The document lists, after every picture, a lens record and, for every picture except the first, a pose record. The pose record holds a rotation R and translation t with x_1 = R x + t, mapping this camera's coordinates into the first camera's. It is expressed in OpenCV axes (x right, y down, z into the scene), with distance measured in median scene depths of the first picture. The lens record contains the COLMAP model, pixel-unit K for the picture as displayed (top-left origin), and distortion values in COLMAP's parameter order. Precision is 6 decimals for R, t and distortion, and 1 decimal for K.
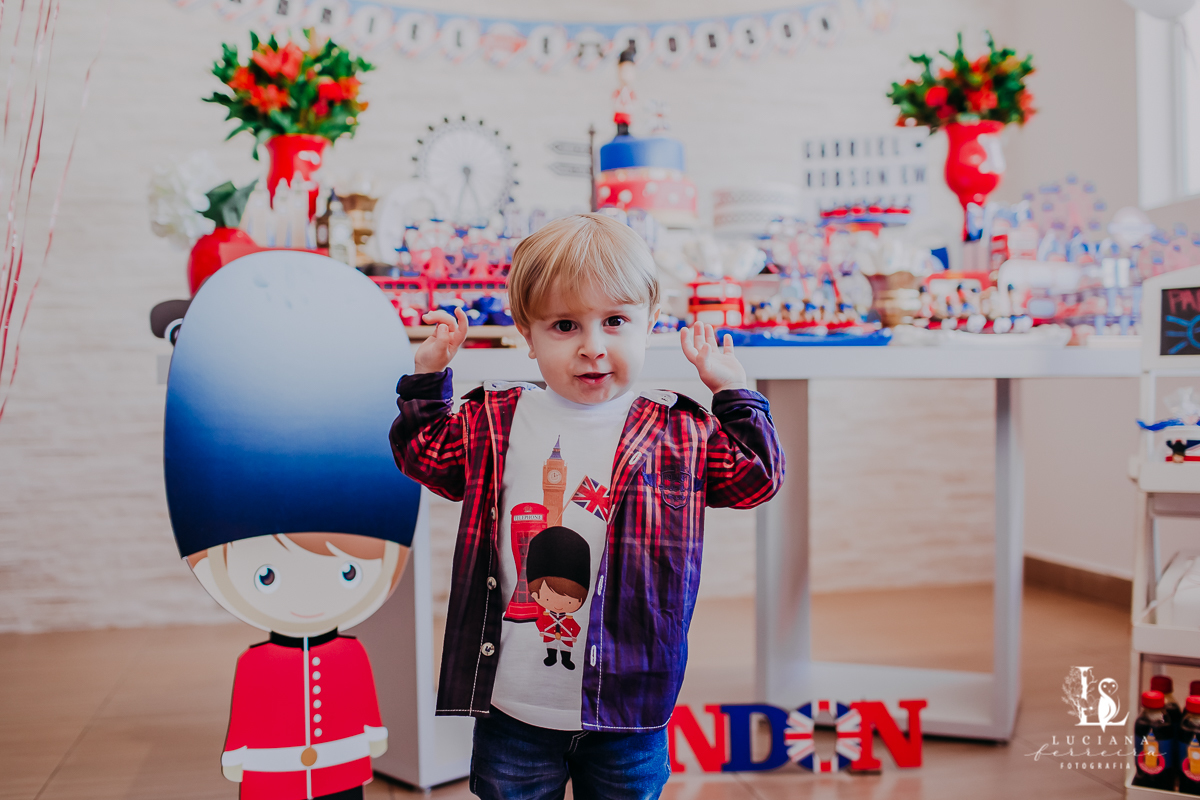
lens RADIAL K [[1247.9, 0, 600.0], [0, 1247.9, 400.0], [0, 0, 1]] dist [-0.049146, 0.018407]
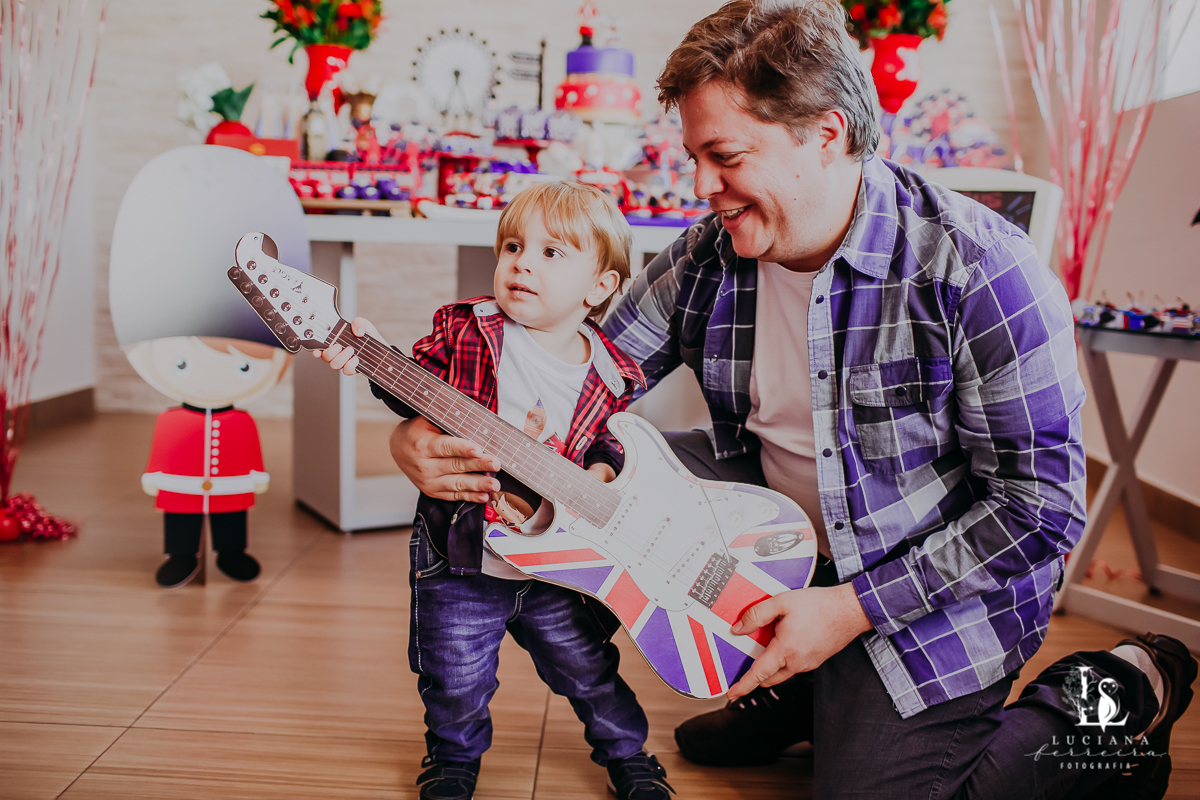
lens RADIAL K [[1193.4, 0, 601.1], [0, 1193.4, 413.0], [0, 0, 1]] dist [-0.134267, 0.299086]
pose [[0.971066, 0.082848, -0.223981, 0.399260], [-0.053234, 0.989391, 0.135170, -0.015248], [0.232804, -0.119335, 0.965174, -0.197316]]
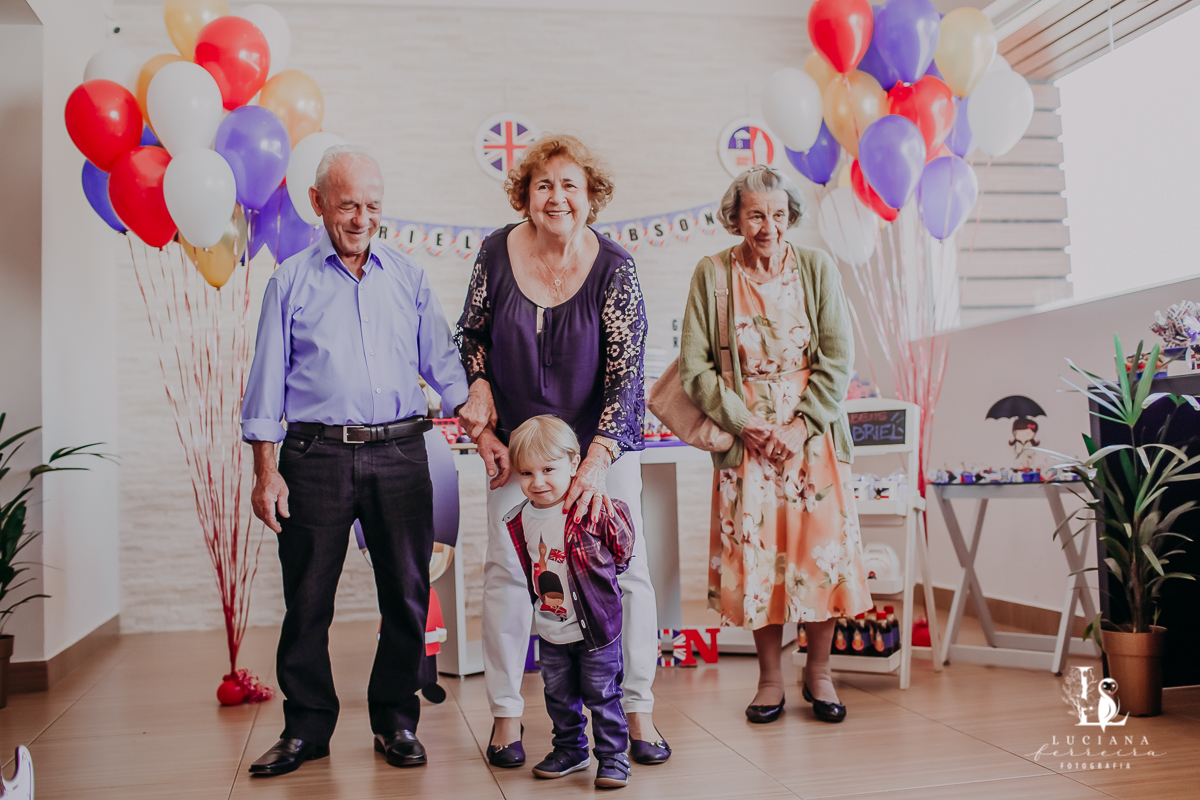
lens RADIAL K [[1301.1, 0, 586.0], [0, 1301.1, 392.2], [0, 0, 1]] dist [-0.050162, 0.003199]
pose [[0.999454, -0.026880, -0.019230, 0.100534], [0.025772, 0.998114, -0.055713, -0.016394], [0.020691, 0.055187, 0.998262, -1.005609]]
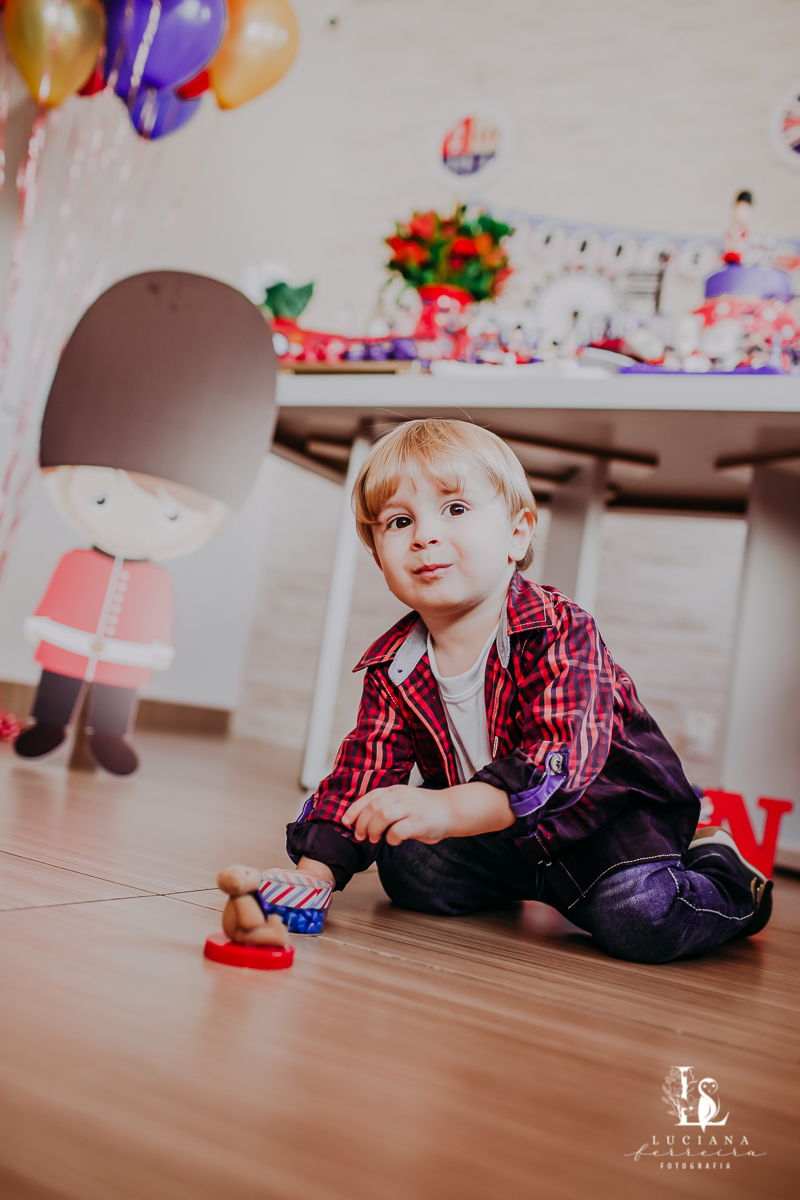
lens RADIAL K [[1193.4, 0, 400.0], [0, 1193.4, 600.0], [0, 0, 1]] dist [-0.134267, 0.299086]
pose [[0.764529, 0.068371, -0.640953, 0.542142], [-0.167371, 0.981310, -0.094964, 0.220513], [0.622481, 0.179880, 0.761683, 0.204174]]
